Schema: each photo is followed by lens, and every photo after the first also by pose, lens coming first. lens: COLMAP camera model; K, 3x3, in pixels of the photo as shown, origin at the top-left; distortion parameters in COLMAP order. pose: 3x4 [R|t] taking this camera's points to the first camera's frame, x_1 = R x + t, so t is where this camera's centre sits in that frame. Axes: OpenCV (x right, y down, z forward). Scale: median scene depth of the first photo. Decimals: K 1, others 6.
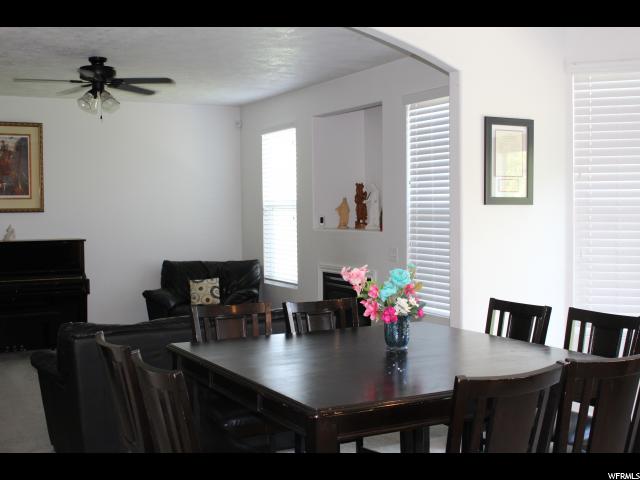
lens RADIAL K [[805.0, 0, 320.0], [0, 805.0, 240.0], [0, 0, 1]] dist [-0.039541, 0.005729]
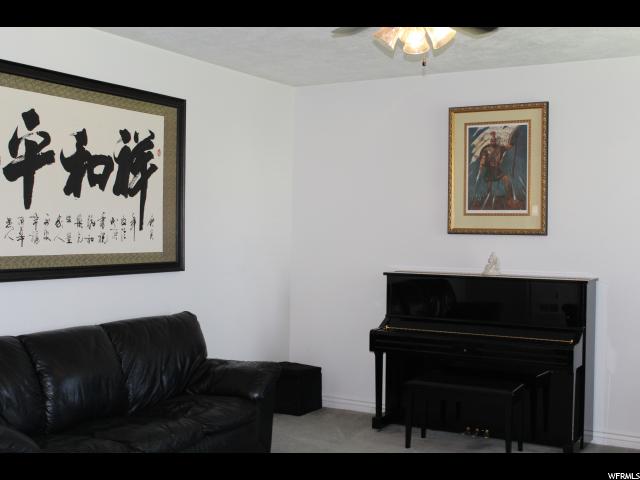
lens RADIAL K [[805.0, 0, 320.0], [0, 805.0, 240.0], [0, 0, 1]] dist [-0.039541, 0.005729]
pose [[0.519655, 0.031531, -0.853794, 0.127606], [-0.056069, 0.998423, 0.002746, -0.022722], [0.852534, 0.046445, 0.520604, 0.502064]]
